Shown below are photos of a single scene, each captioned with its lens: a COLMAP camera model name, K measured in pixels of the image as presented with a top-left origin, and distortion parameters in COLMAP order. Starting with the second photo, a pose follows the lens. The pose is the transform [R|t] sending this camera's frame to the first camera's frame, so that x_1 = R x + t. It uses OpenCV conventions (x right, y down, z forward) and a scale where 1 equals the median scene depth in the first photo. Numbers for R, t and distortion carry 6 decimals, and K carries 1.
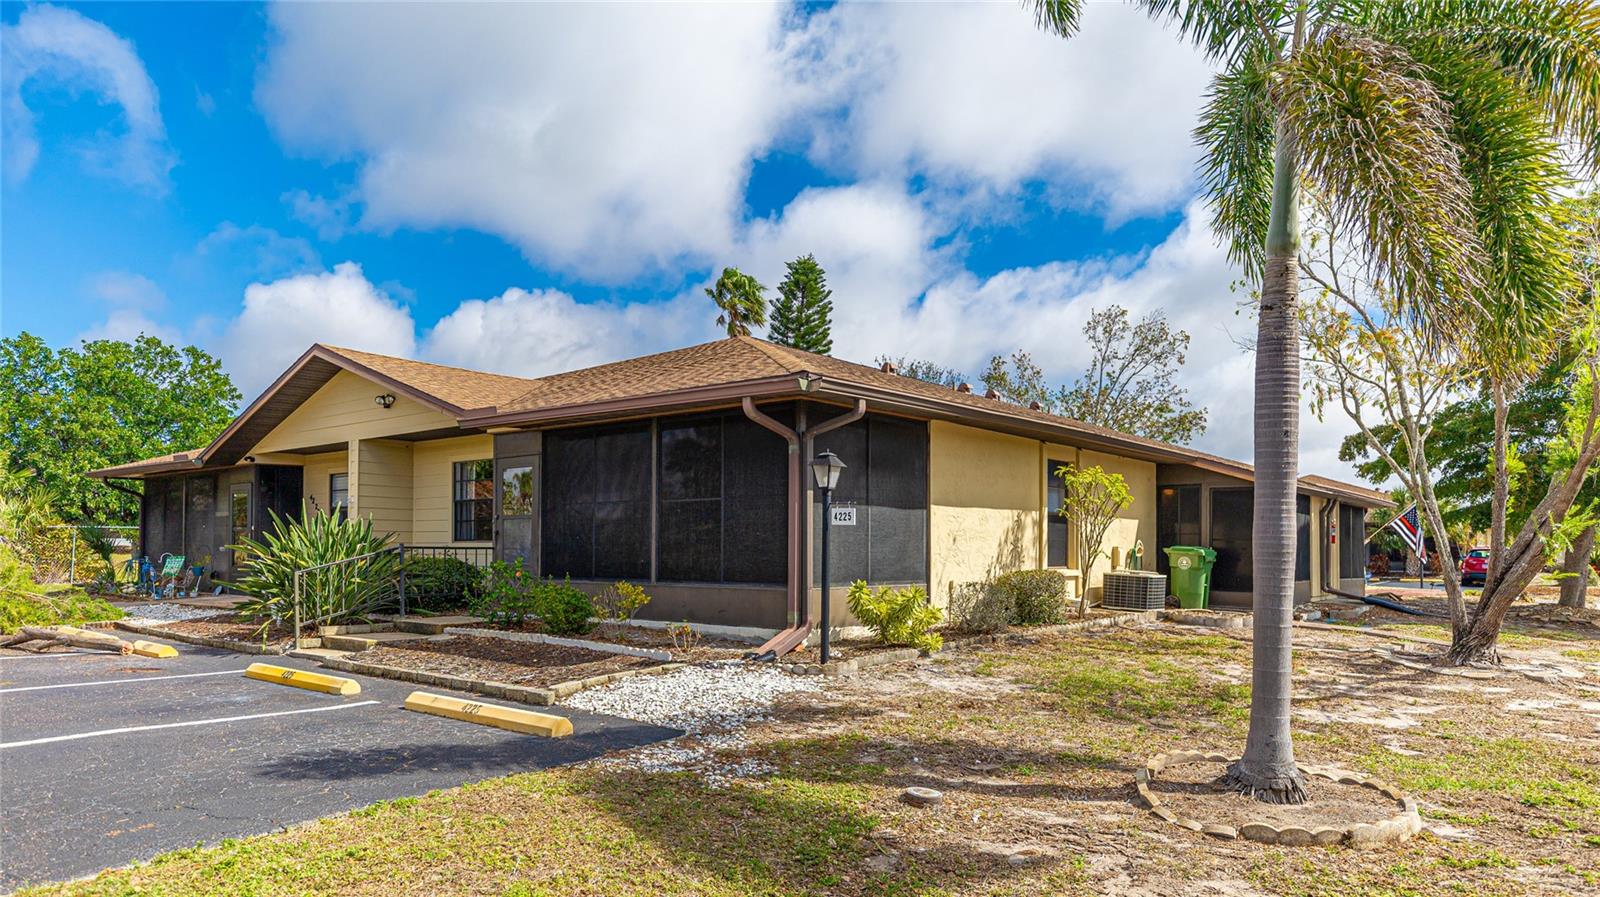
lens RADIAL K [[1048.1, 0, 804.7], [0, 1048.1, 452.3], [0, 0, 1]] dist [0.001197, 0.004134]
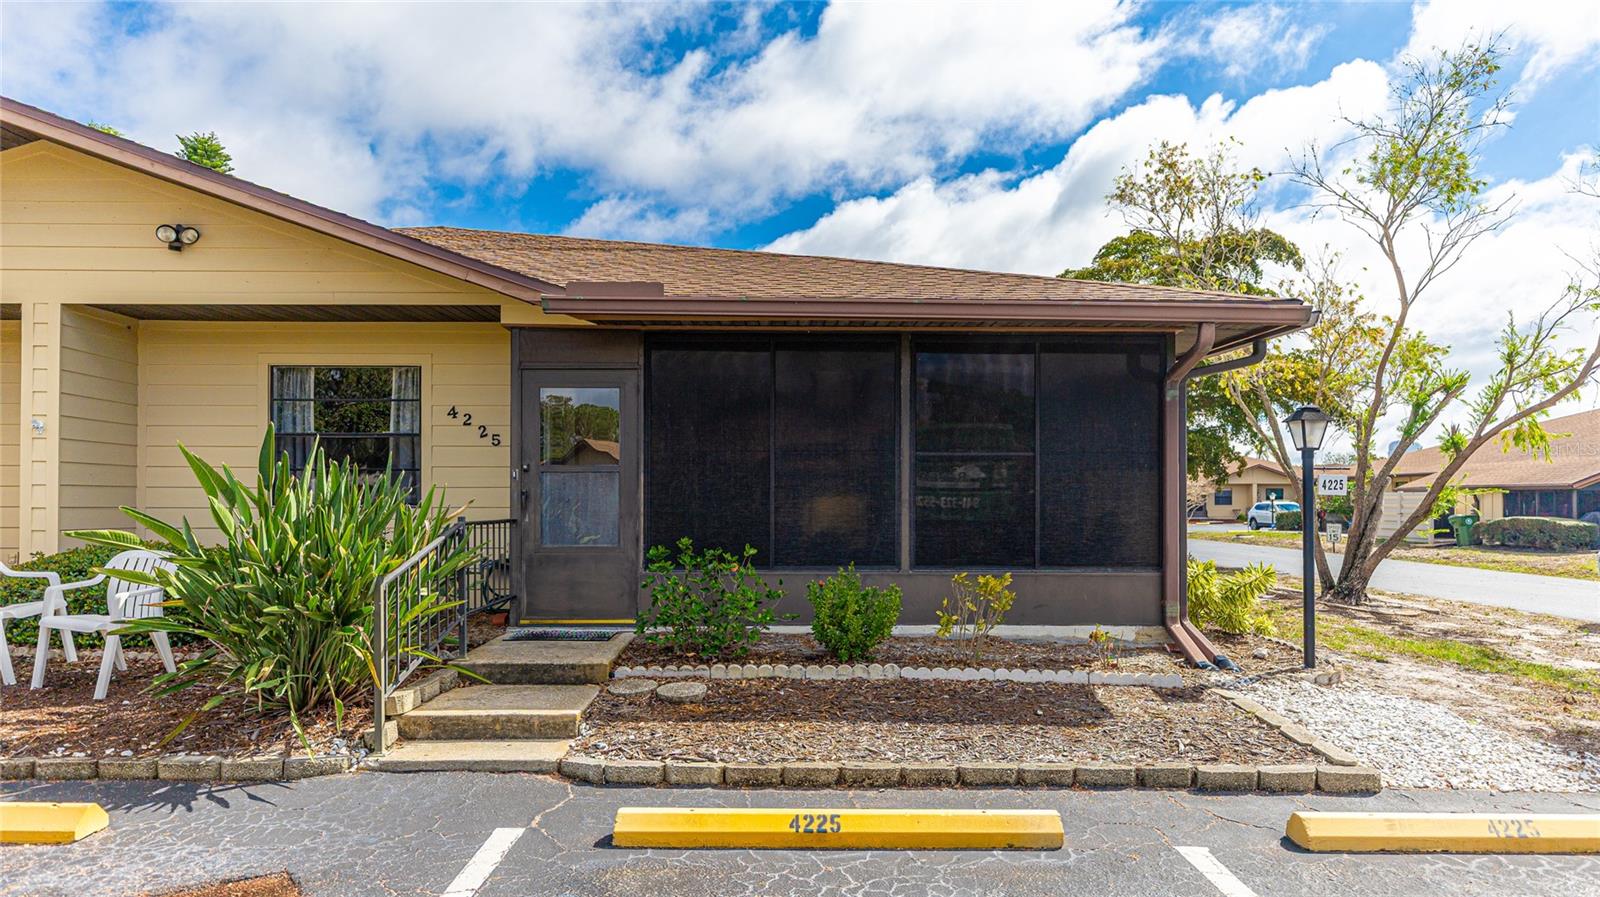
lens RADIAL K [[980.0, 0, 794.4], [0, 980.0, 447.1], [0, 0, 1]] dist [0.009519, -0.002167]
pose [[0.756919, 0.032552, 0.652698, -0.617060], [-0.061613, 0.997865, 0.021685, 0.032407], [-0.650598, -0.056628, 0.757308, 0.549068]]
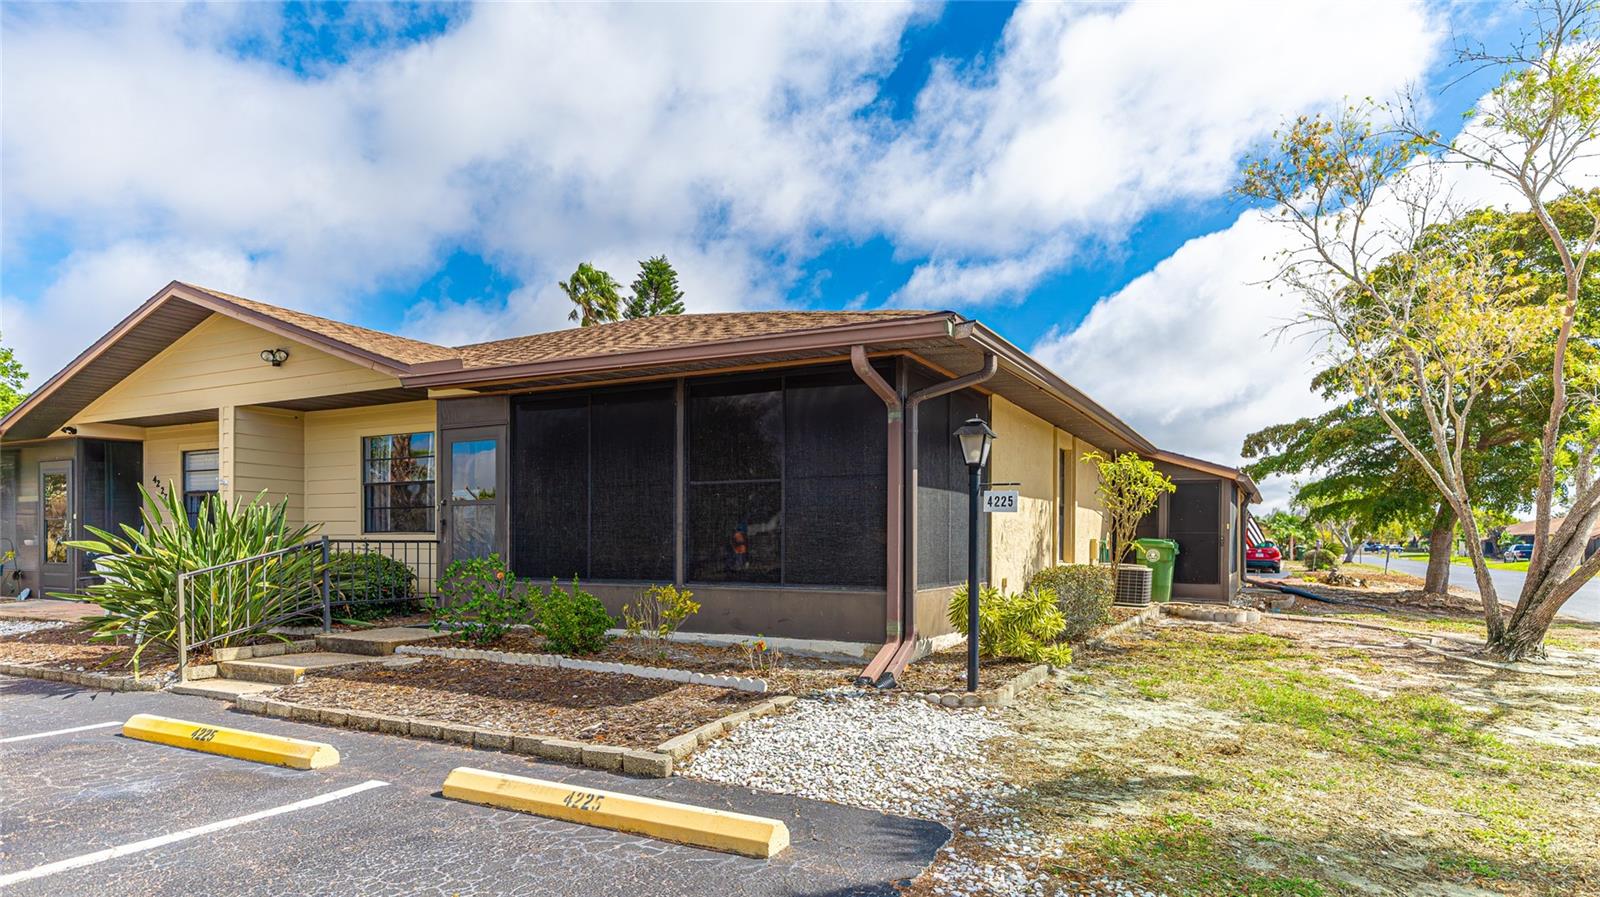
lens RADIAL K [[935.7, 0, 803.8], [0, 935.7, 489.3], [0, 0, 1]] dist [0.014677, -0.007575]
pose [[0.978889, 0.010452, 0.204125, -0.194813], [-0.018039, 0.999212, 0.035341, 0.024118], [-0.203595, -0.038277, 0.978307, 0.278695]]
